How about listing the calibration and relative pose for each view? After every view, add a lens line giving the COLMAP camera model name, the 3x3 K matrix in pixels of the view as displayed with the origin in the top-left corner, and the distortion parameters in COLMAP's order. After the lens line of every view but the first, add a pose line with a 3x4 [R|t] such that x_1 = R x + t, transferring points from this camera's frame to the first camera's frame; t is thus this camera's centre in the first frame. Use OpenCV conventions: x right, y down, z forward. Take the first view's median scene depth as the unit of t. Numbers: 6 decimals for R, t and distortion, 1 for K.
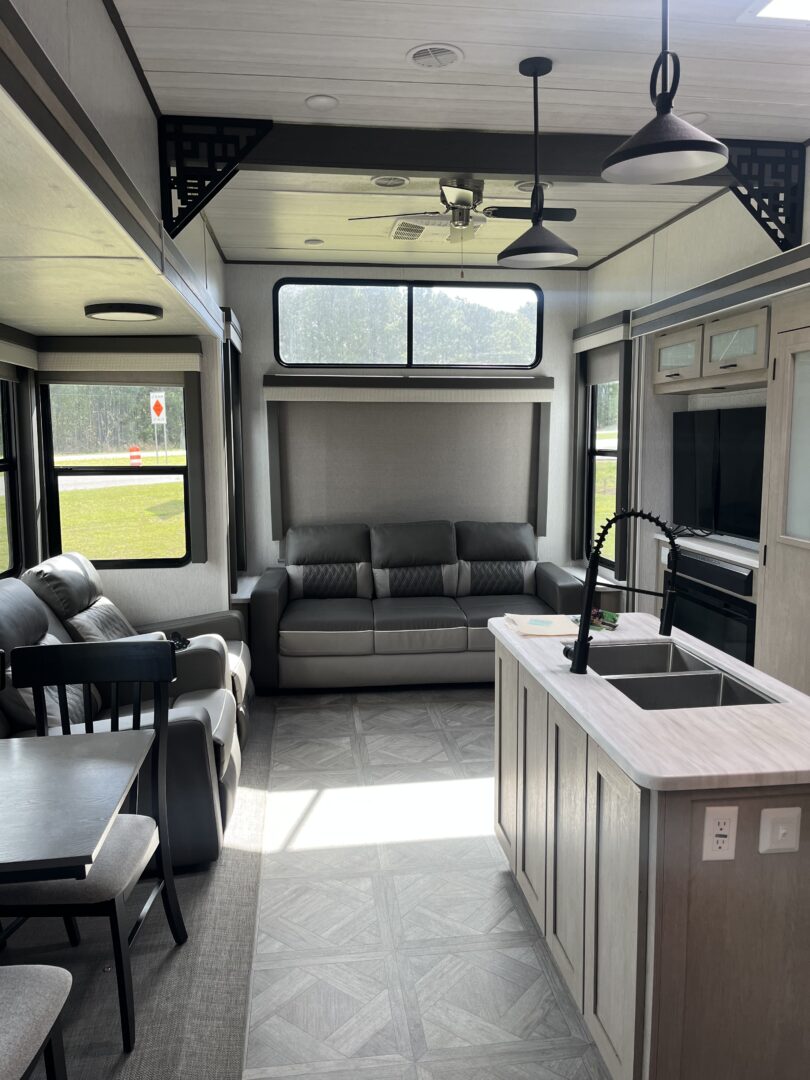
lens RADIAL K [[817.3, 0, 407.2], [0, 817.3, 544.7], [0, 0, 1]] dist [0.051791, -0.073416]
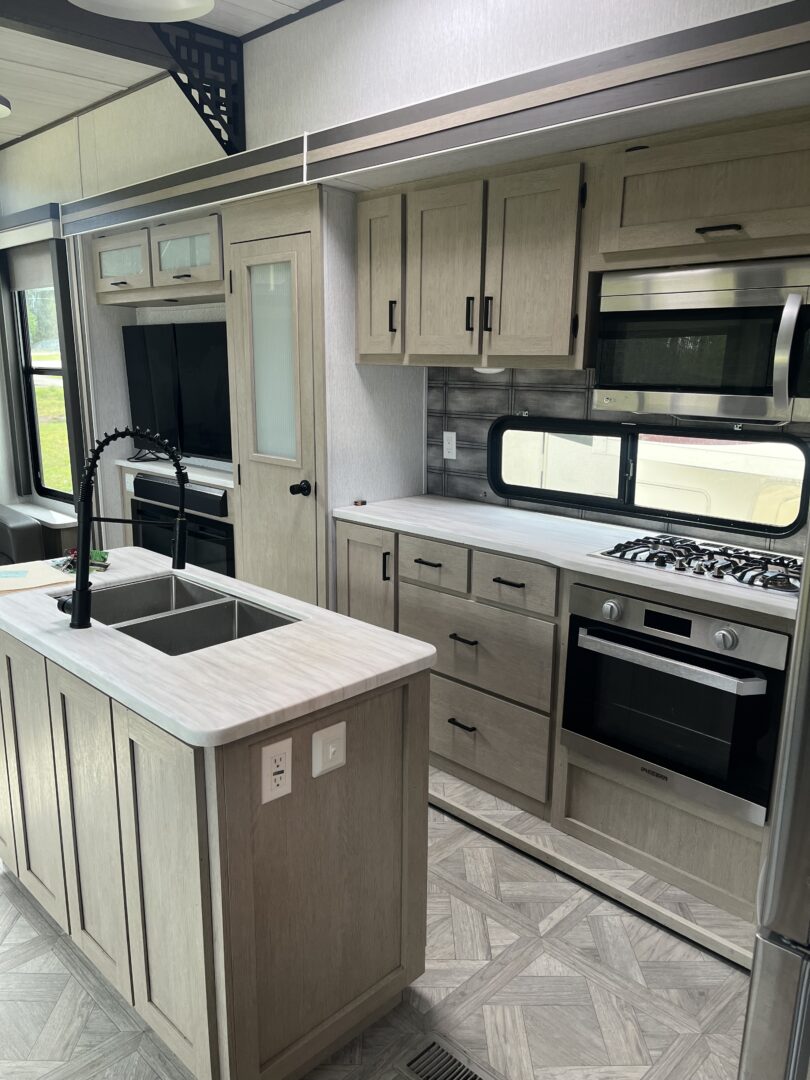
lens RADIAL K [[817.3, 0, 407.9], [0, 817.3, 552.0], [0, 0, 1]] dist [0.051791, -0.073416]
pose [[0.786418, -0.125432, 0.604826, -0.018351], [0.066635, 0.990678, 0.118811, 0.001841], [-0.614090, -0.053132, 0.787445, 0.095275]]
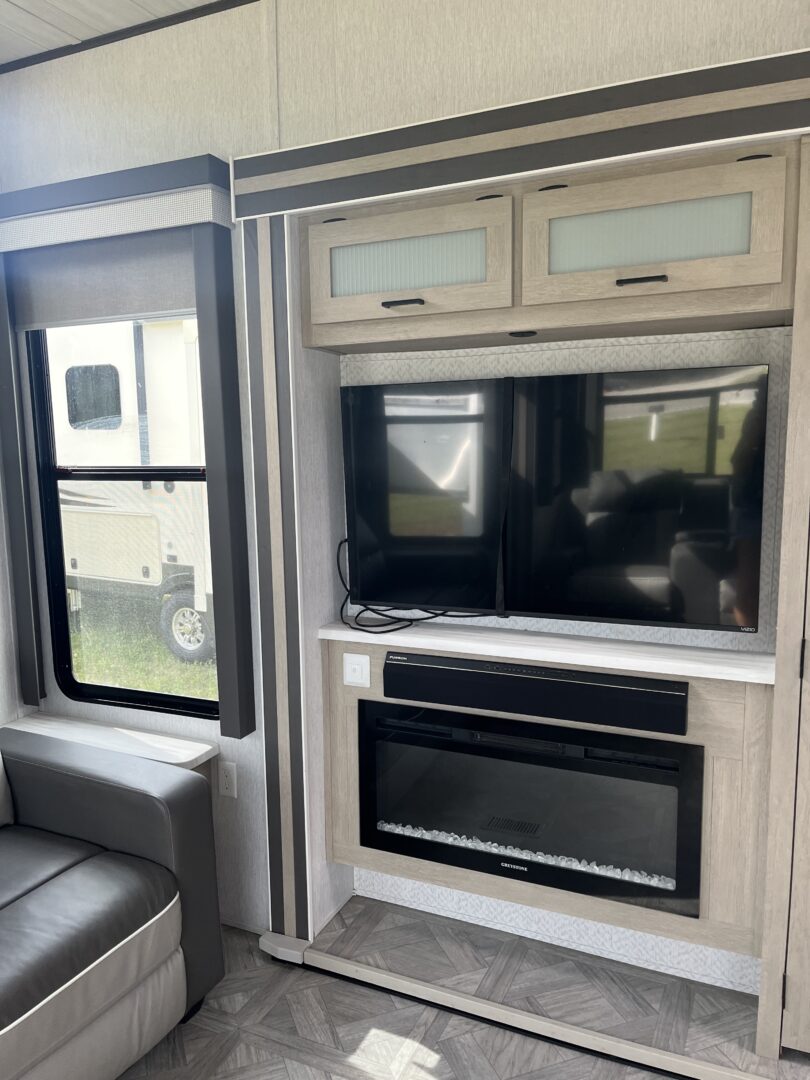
lens RADIAL K [[817.3, 0, 403.0], [0, 817.3, 544.4], [0, 0, 1]] dist [0.051791, -0.073416]
pose [[0.530455, -0.098722, 0.841945, -0.122313], [0.122805, 0.991668, 0.038906, -0.114115], [-0.838771, 0.082757, 0.538158, 1.009570]]
